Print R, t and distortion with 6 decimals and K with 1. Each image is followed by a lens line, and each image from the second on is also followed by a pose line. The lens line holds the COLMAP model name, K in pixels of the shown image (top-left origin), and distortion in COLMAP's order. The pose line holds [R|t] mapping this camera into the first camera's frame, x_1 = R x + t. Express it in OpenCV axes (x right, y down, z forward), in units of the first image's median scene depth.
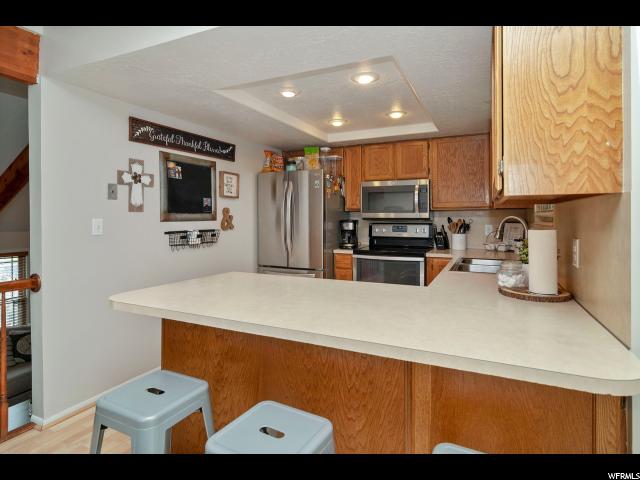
lens RADIAL K [[347.0, 0, 323.7], [0, 347.0, 220.9], [0, 0, 1]] dist [0.003487, -0.000564]
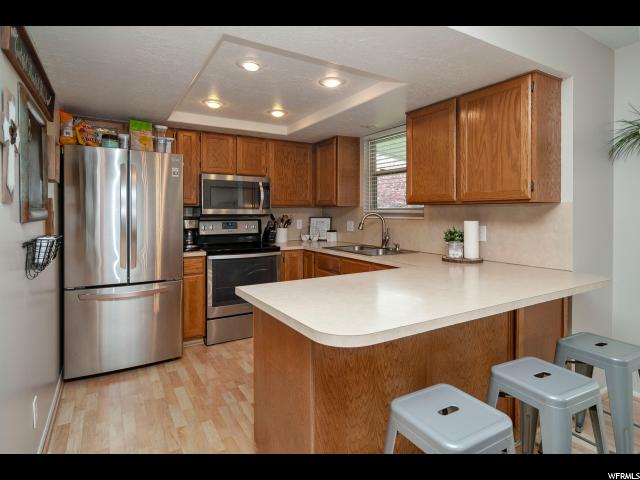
lens RADIAL K [[347.0, 0, 316.1], [0, 347.0, 224.0], [0, 0, 1]] dist [0.003487, -0.000564]
pose [[0.560153, -0.029054, 0.827879, -0.508372], [0.011533, 0.999561, 0.027276, -0.005760], [-0.828309, -0.005731, 0.560243, 0.291512]]
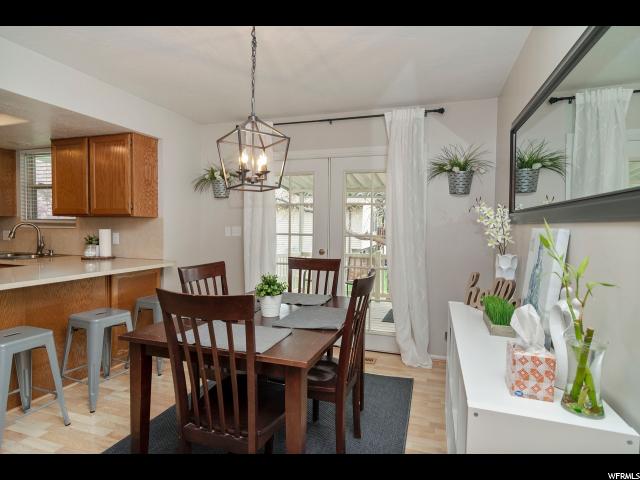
lens RADIAL K [[347.0, 0, 321.6], [0, 347.0, 243.0], [0, 0, 1]] dist [0.003487, -0.000564]
pose [[-0.122897, -0.047994, 0.991258, -0.788562], [0.001227, 0.998822, 0.048513, 0.003727], [-0.992419, 0.007179, -0.122693, -0.063901]]
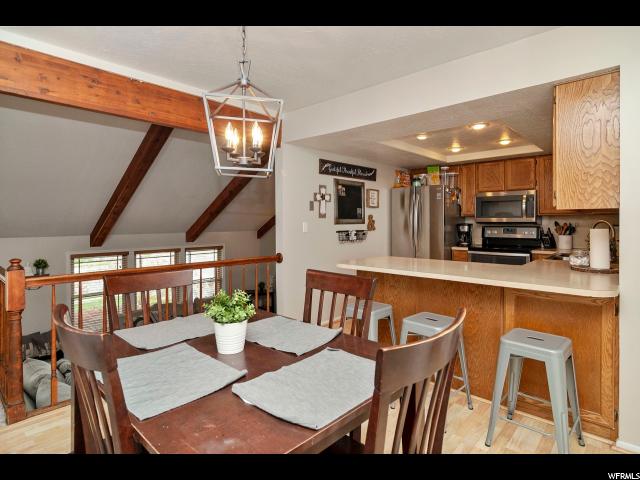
lens RADIAL K [[347.0, 0, 327.7], [0, 347.0, 226.7], [0, 0, 1]] dist [0.003487, -0.000564]
pose [[0.957671, 0.003013, -0.287850, -0.043833], [-0.002168, 0.999992, 0.003253, 0.005858], [0.287858, -0.002492, 0.957670, -0.376249]]
